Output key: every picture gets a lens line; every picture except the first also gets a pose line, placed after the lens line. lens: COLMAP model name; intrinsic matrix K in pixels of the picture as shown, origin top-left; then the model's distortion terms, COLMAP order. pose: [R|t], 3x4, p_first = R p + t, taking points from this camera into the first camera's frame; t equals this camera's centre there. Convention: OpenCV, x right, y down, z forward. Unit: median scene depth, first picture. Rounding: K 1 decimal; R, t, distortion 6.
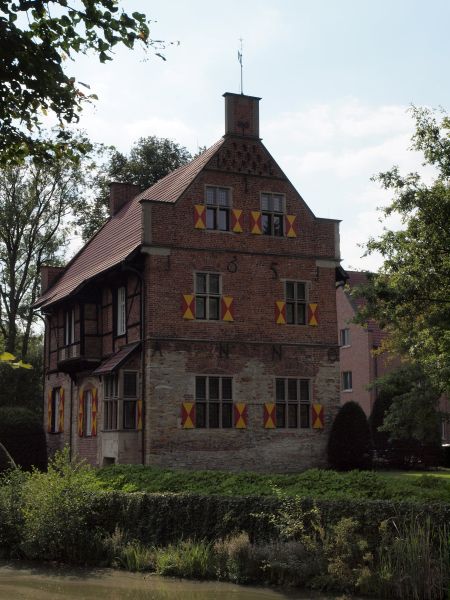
lens RADIAL K [[948.7, 0, 229.3], [0, 948.7, 301.4], [0, 0, 1]] dist [0.078265, 0.071908]
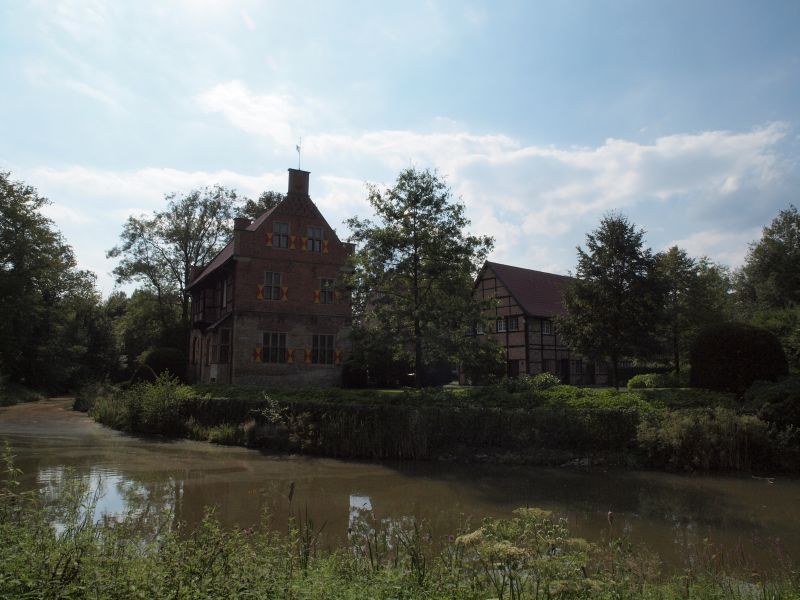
lens RADIAL K [[569.1, 0, 395.1], [0, 569.1, 299.3], [0, 0, 1]] dist [-0.125744, 0.115558]
pose [[0.996534, 0.023944, 0.079671, 0.116499], [-0.025275, 0.999557, 0.015746, -0.003347], [-0.079258, -0.017705, 0.996697, -0.037842]]
